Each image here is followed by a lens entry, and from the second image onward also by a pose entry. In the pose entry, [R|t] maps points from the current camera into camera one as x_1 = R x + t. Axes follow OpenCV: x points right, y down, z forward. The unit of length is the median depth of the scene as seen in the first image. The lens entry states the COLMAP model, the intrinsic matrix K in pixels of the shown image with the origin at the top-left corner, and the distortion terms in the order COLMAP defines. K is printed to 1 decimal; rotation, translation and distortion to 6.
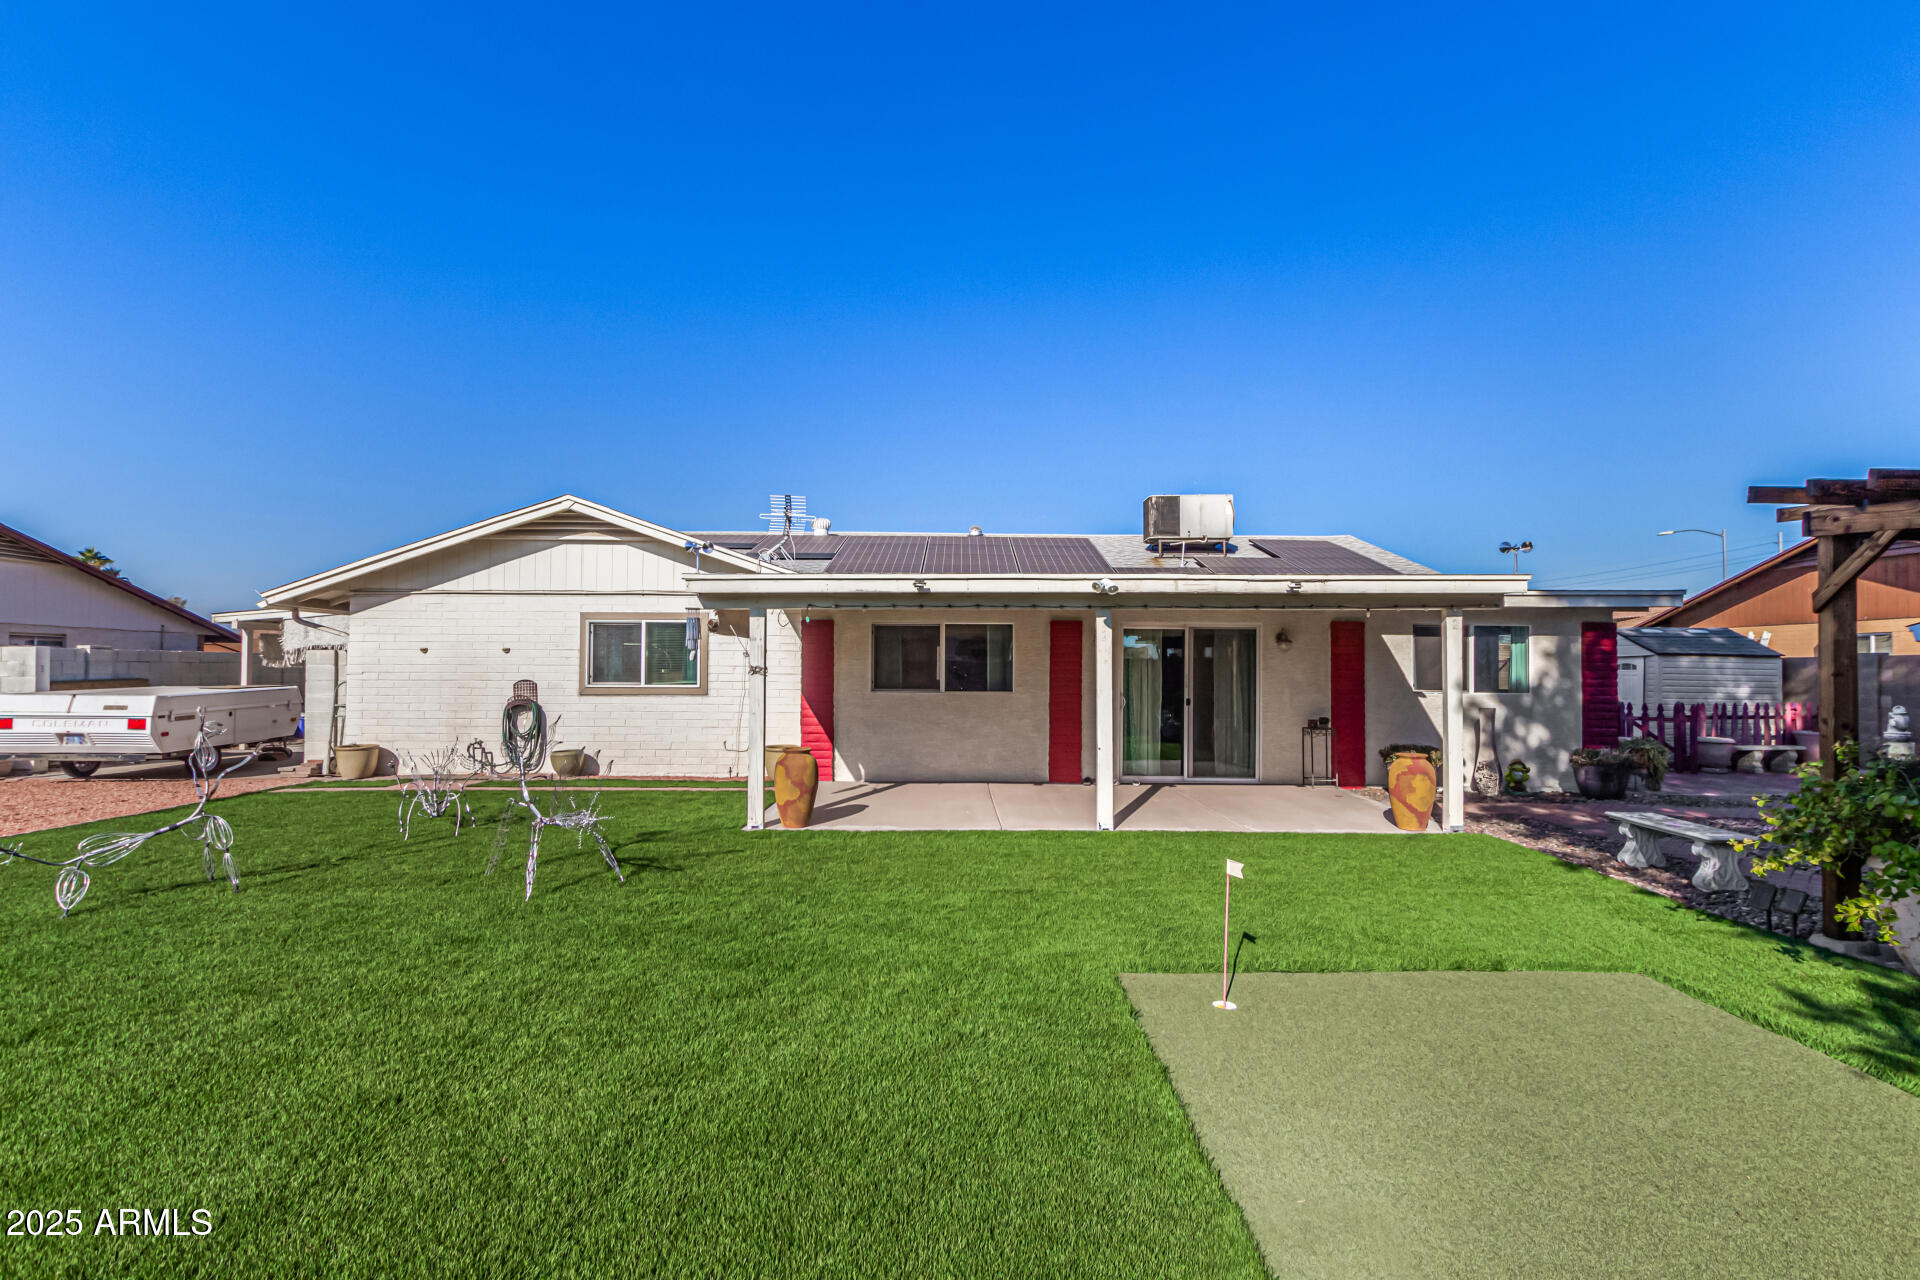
lens RADIAL K [[878.1, 0, 965.4], [0, 878.1, 638.5], [0, 0, 1]] dist [0.001692, 0.000769]
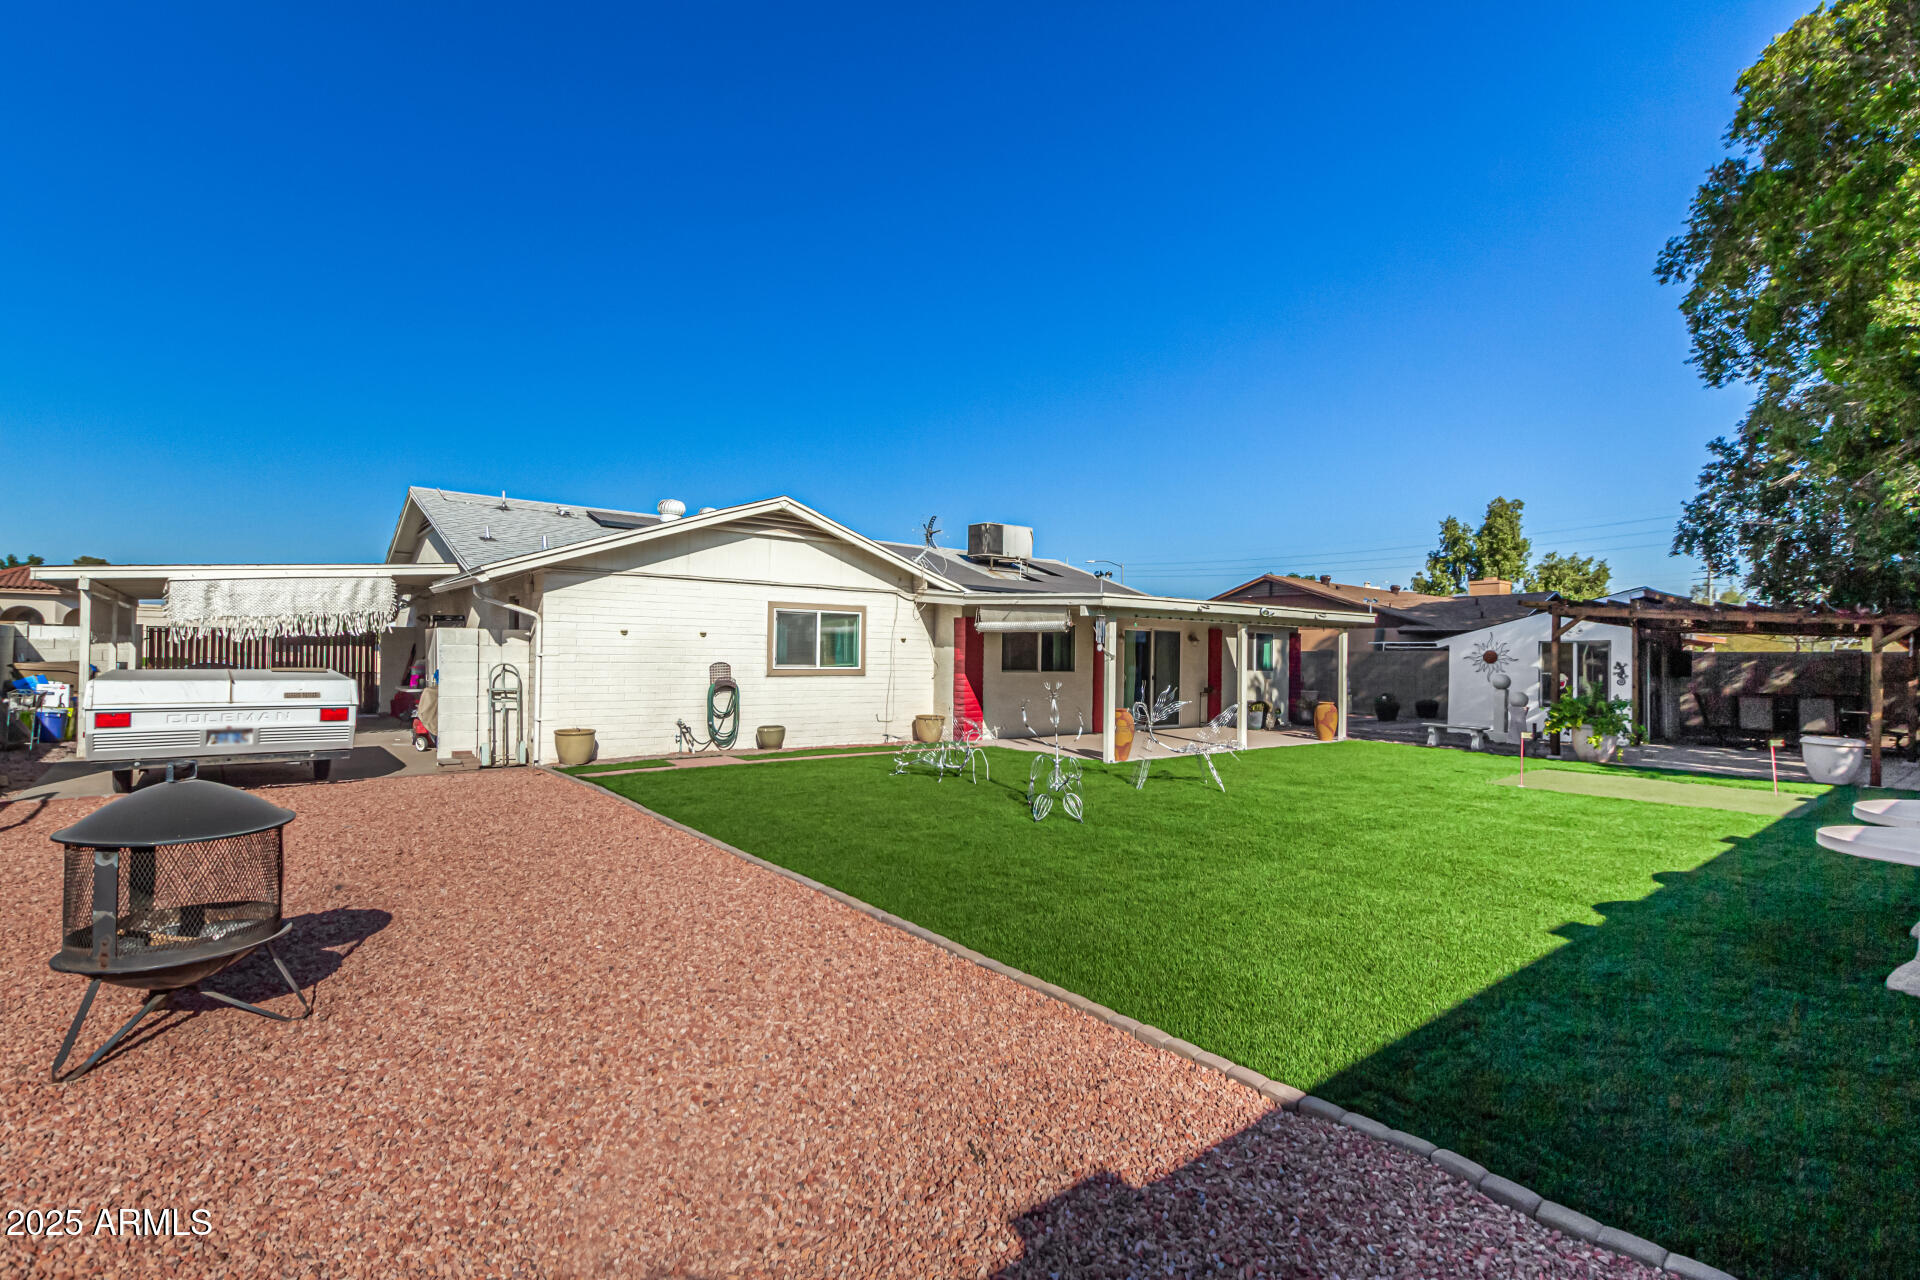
lens RADIAL K [[878.1, 0, 964.9], [0, 878.1, 633.4], [0, 0, 1]] dist [0.001692, 0.000769]
pose [[0.781481, 0.023169, 0.623498, -0.980709], [-0.032324, 0.999472, 0.003375, -0.001172], [-0.623091, -0.022791, 0.781817, -0.016963]]
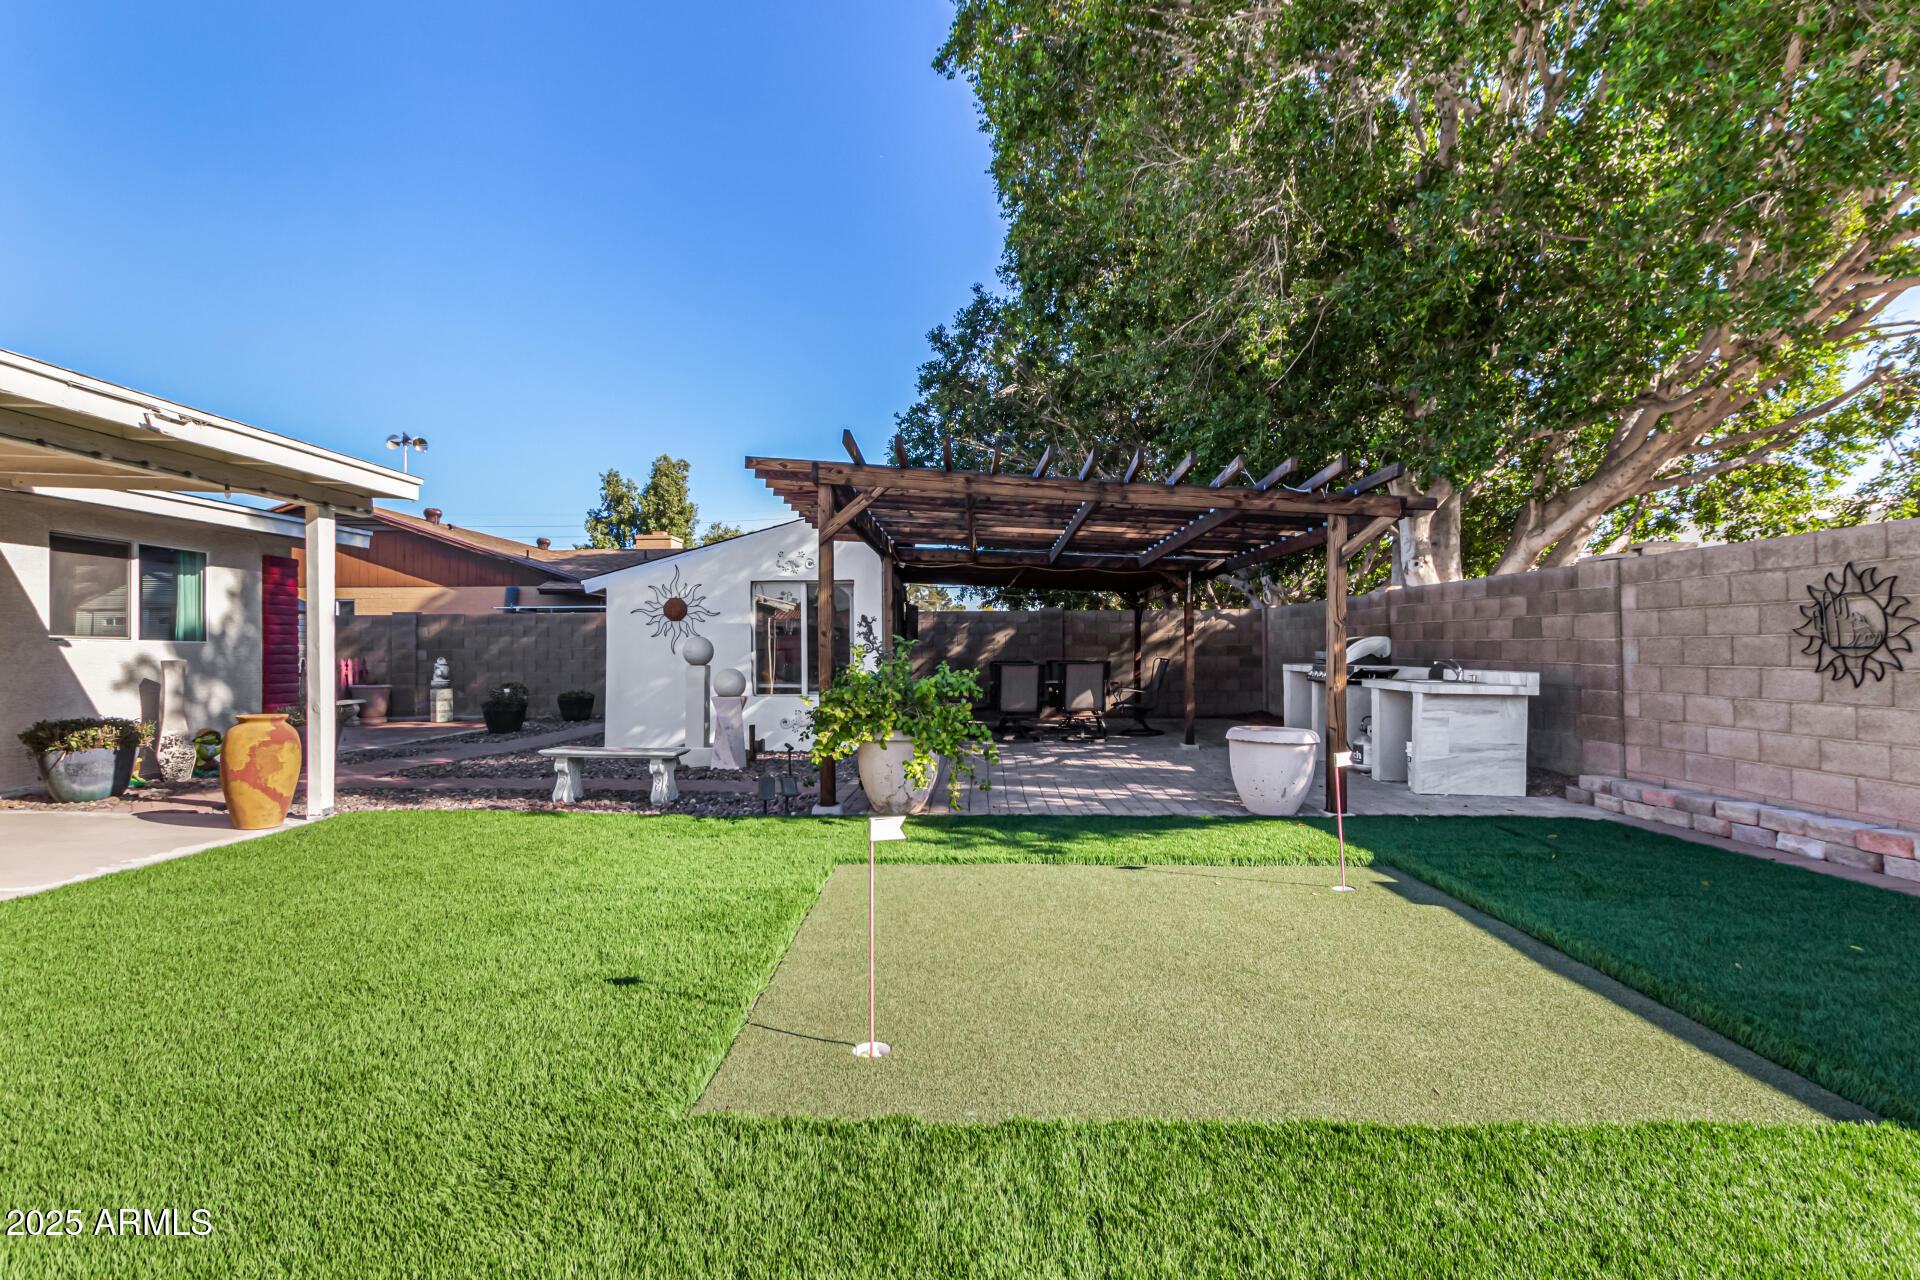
lens RADIAL K [[878.1, 0, 969.7], [0, 878.1, 676.3], [0, 0, 1]] dist [0.001692, 0.000769]
pose [[0.011113, -0.033516, 0.999376, -0.113579], [-0.031935, 0.998916, 0.033855, 0.045072], [-0.999428, -0.032292, 0.010030, 0.331728]]
